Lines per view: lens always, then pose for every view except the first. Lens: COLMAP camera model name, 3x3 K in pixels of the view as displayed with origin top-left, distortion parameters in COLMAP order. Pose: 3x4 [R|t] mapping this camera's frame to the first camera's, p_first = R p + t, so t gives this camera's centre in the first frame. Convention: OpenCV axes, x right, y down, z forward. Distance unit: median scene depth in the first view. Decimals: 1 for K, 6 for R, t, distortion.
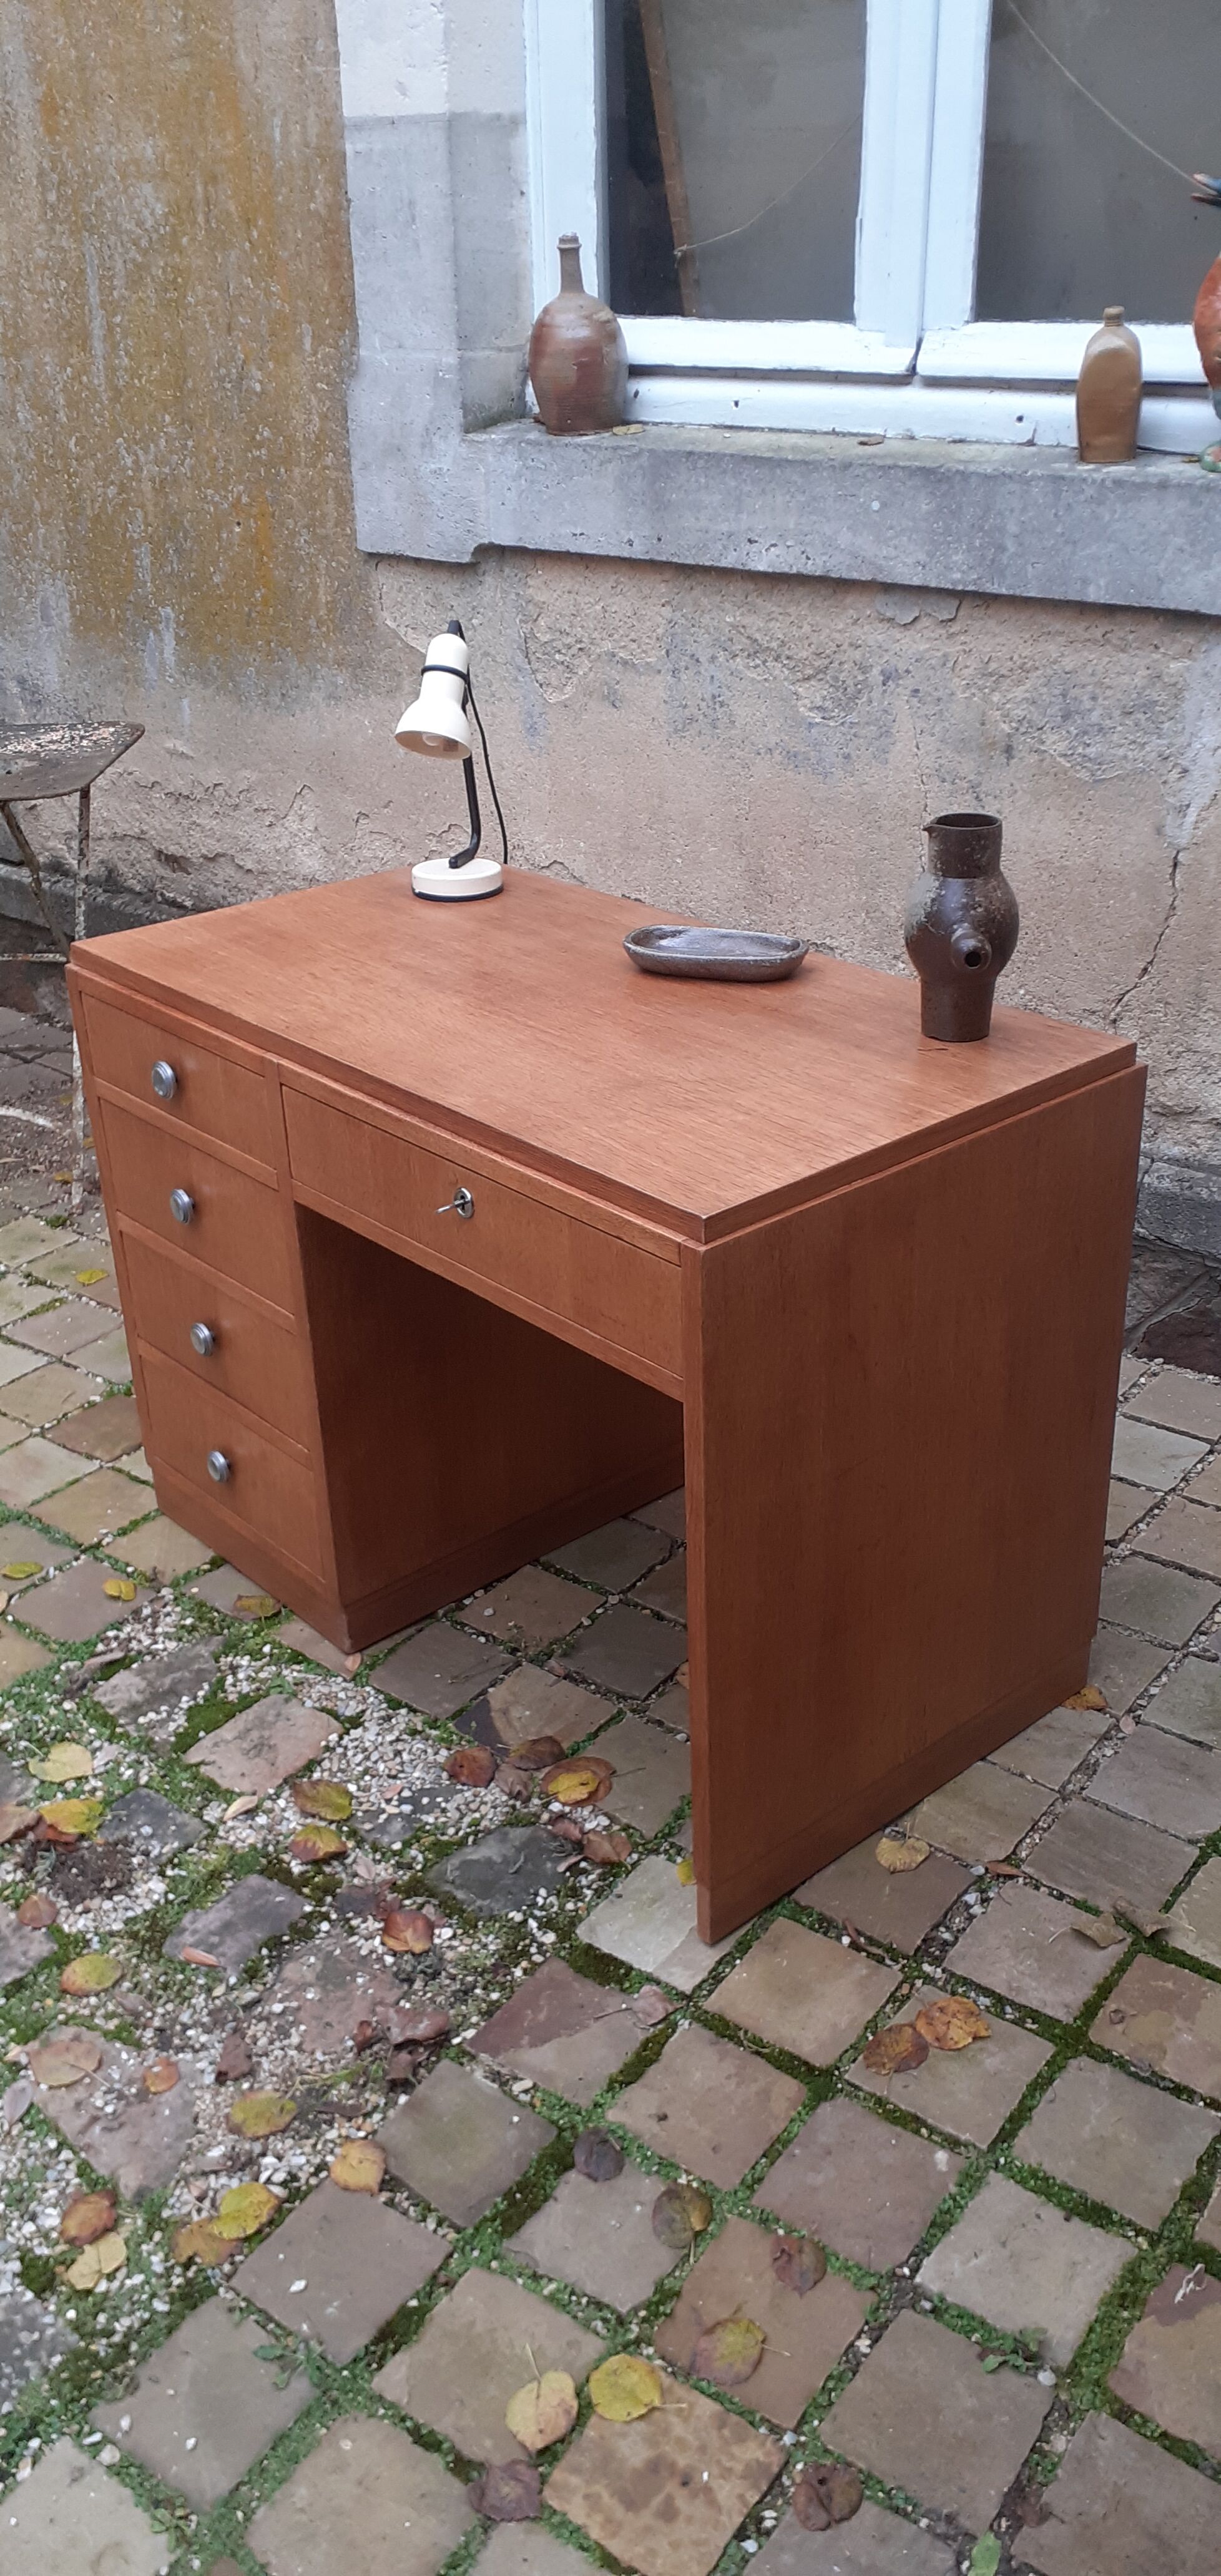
lens RADIAL K [[2045.6, 0, 626.9], [0, 2045.6, 1296.5], [0, 0, 1]] dist [0.071747, -0.099405]
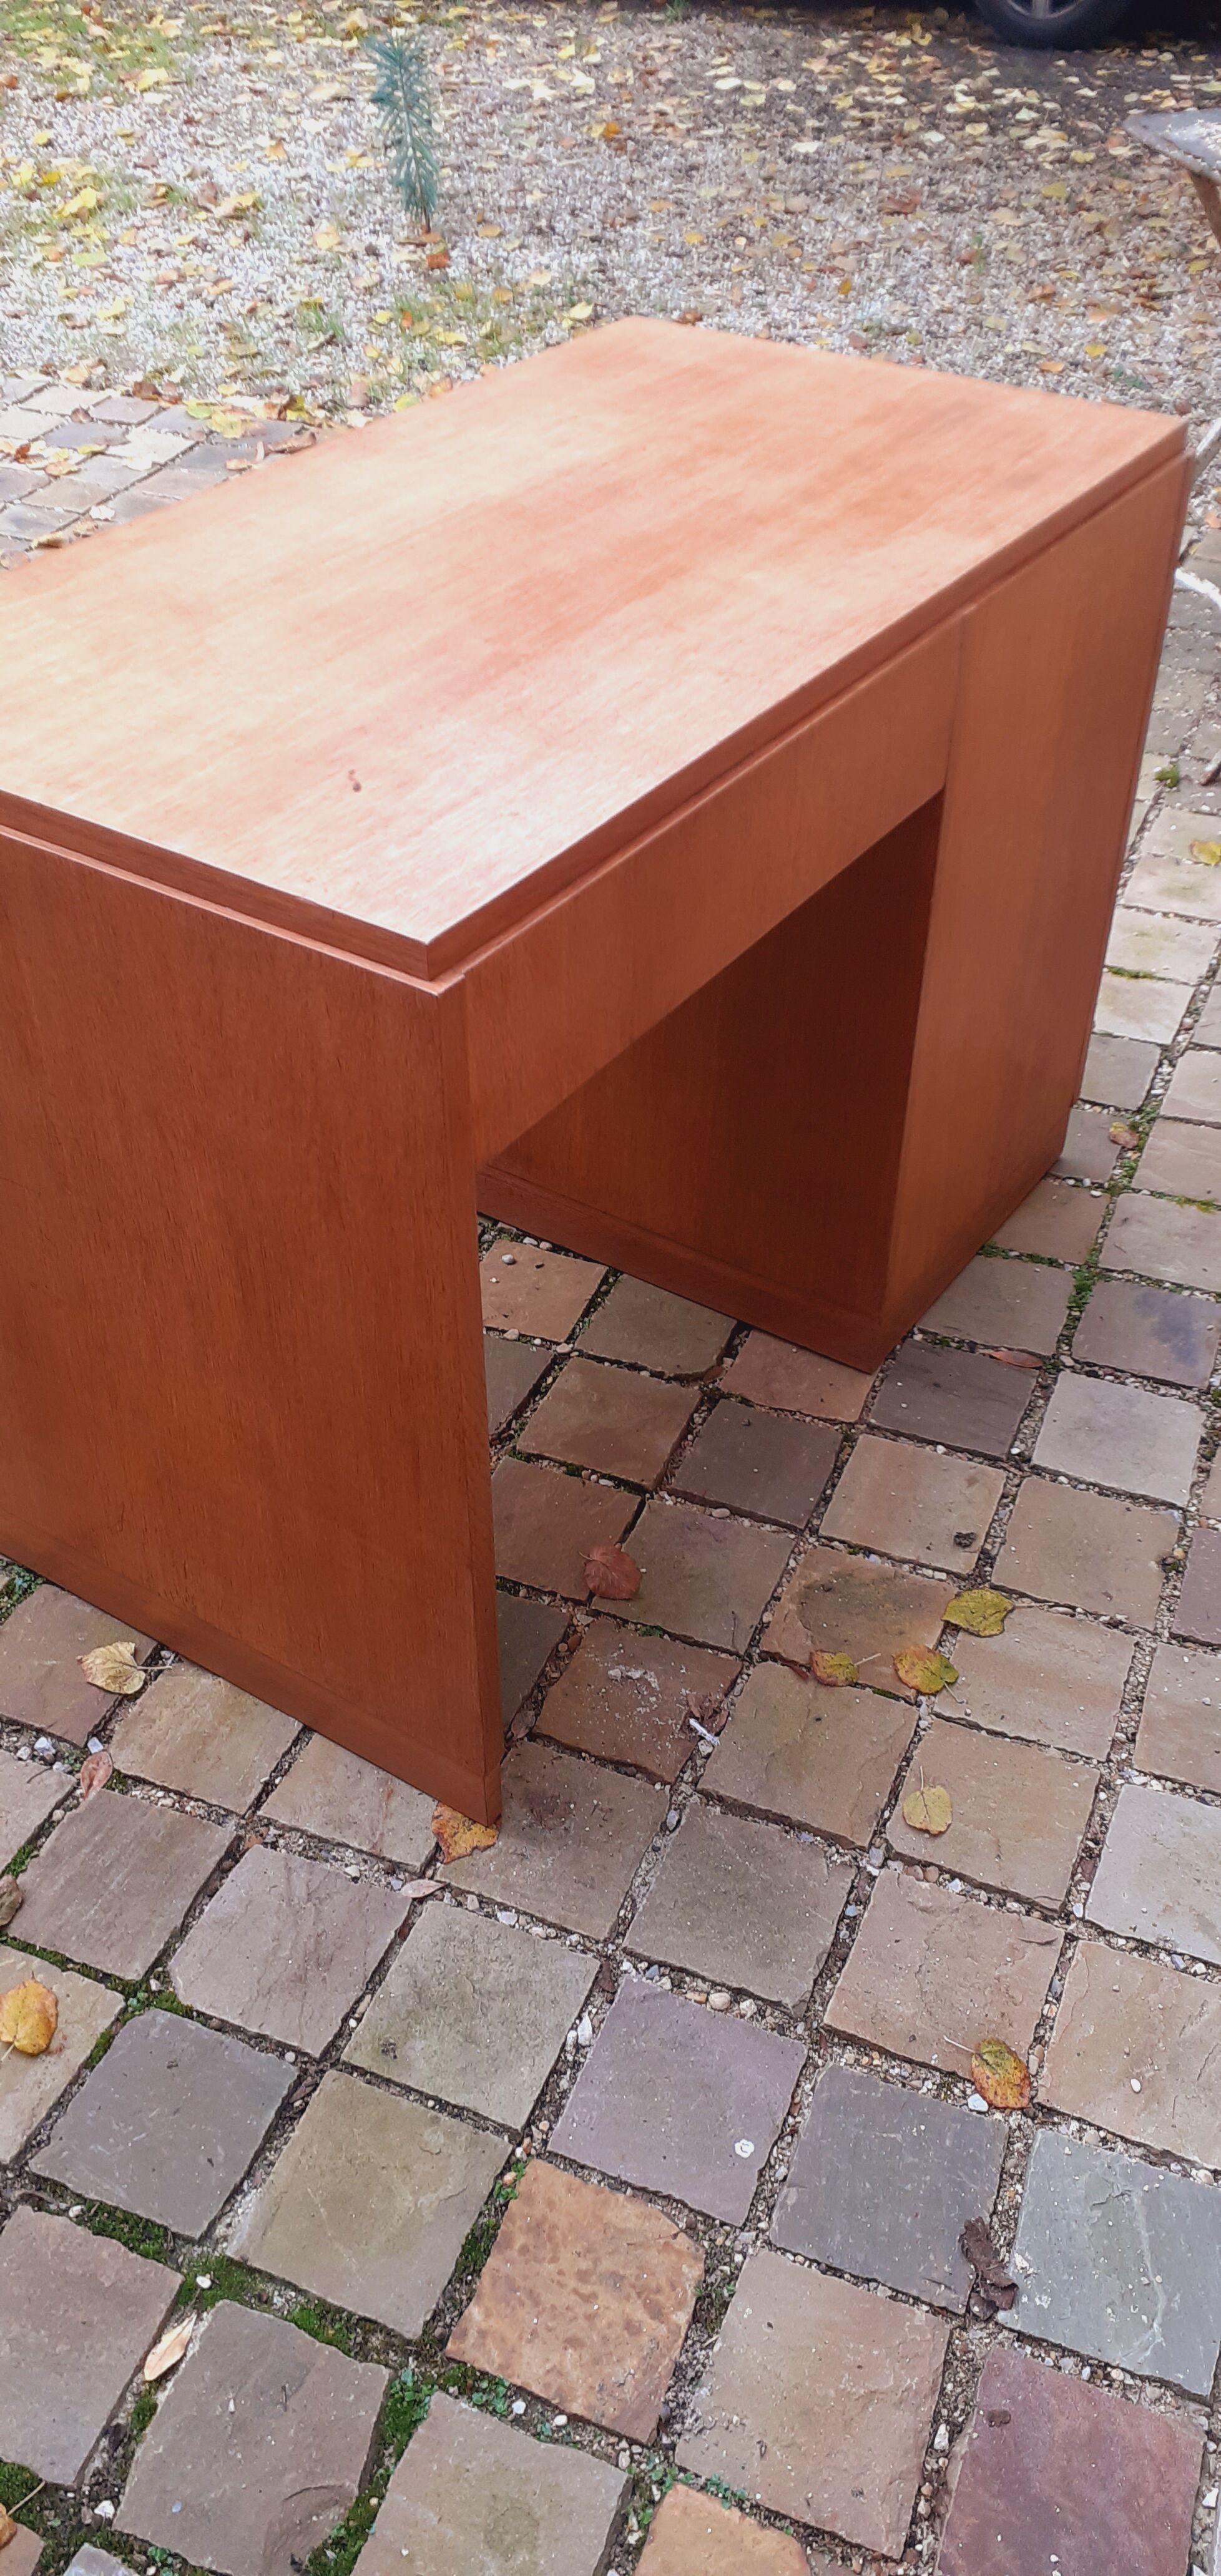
lens RADIAL K [[2045.6, 0, 601.9], [0, 2045.6, 1309.3], [0, 0, 1]] dist [0.071747, -0.099405]
pose [[0.261415, 0.647751, -0.715598, 0.571150], [-0.449595, 0.737756, 0.503567, -0.278754], [0.854123, 0.190090, 0.484086, 0.631171]]
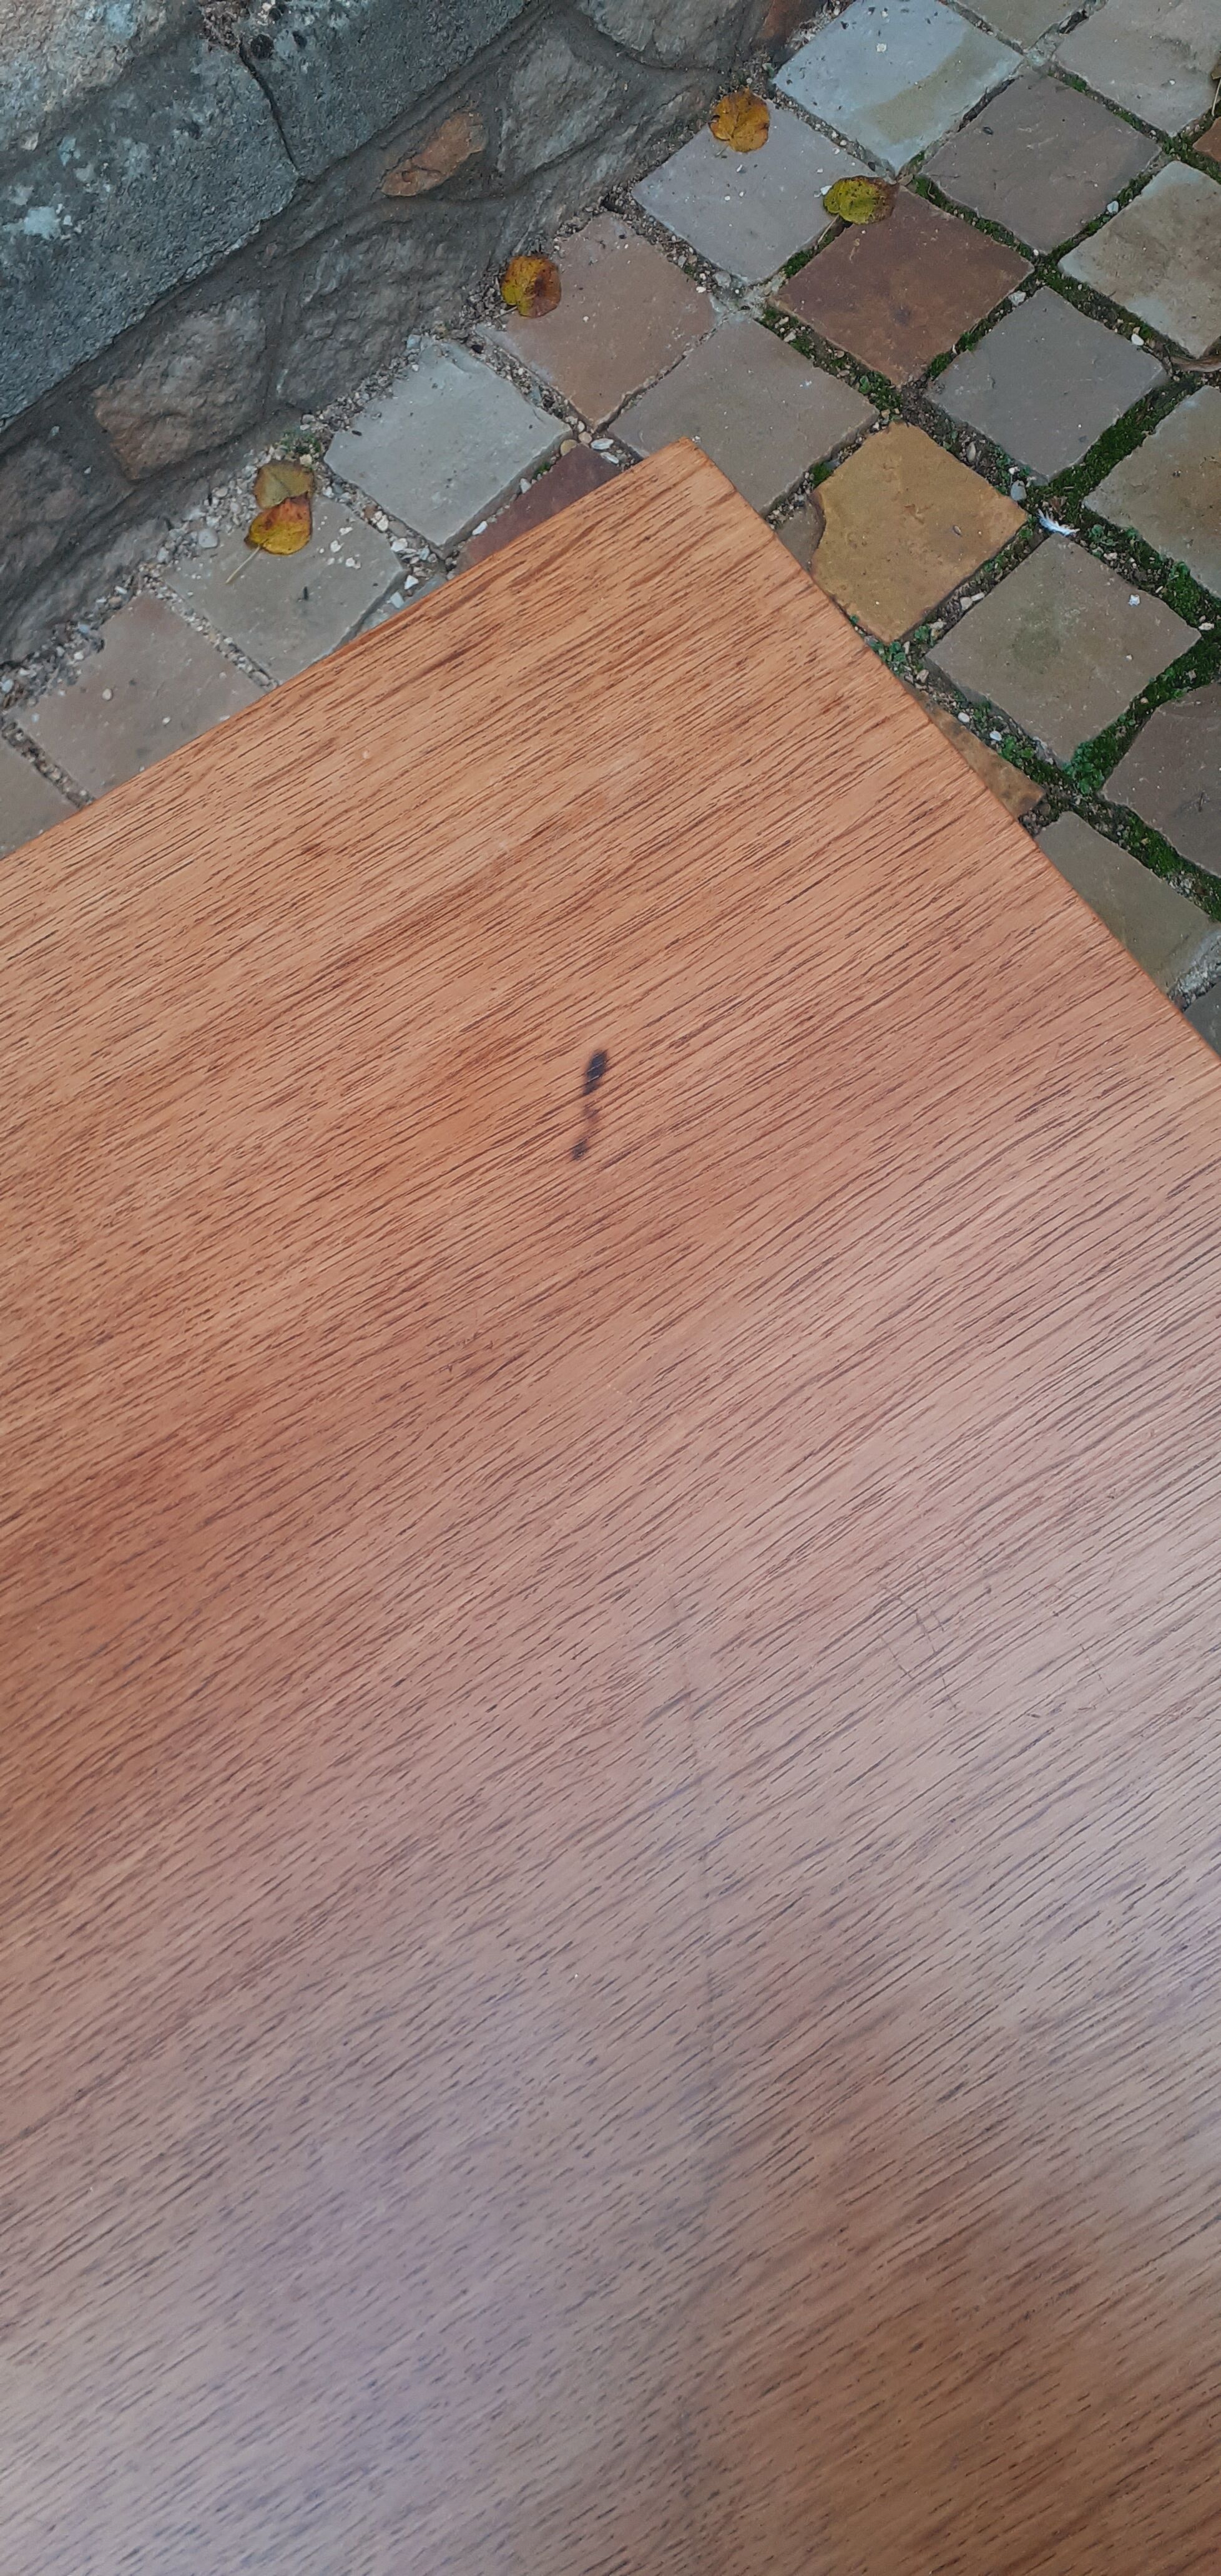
lens RADIAL K [[2045.6, 0, 630.8], [0, 2045.6, 1331.4], [0, 0, 1]] dist [0.071747, -0.099405]
pose [[0.158360, -0.938387, 0.307167, 0.037426], [0.555872, 0.341839, 0.757729, -0.238418], [-0.816044, 0.050752, 0.575757, 0.677990]]
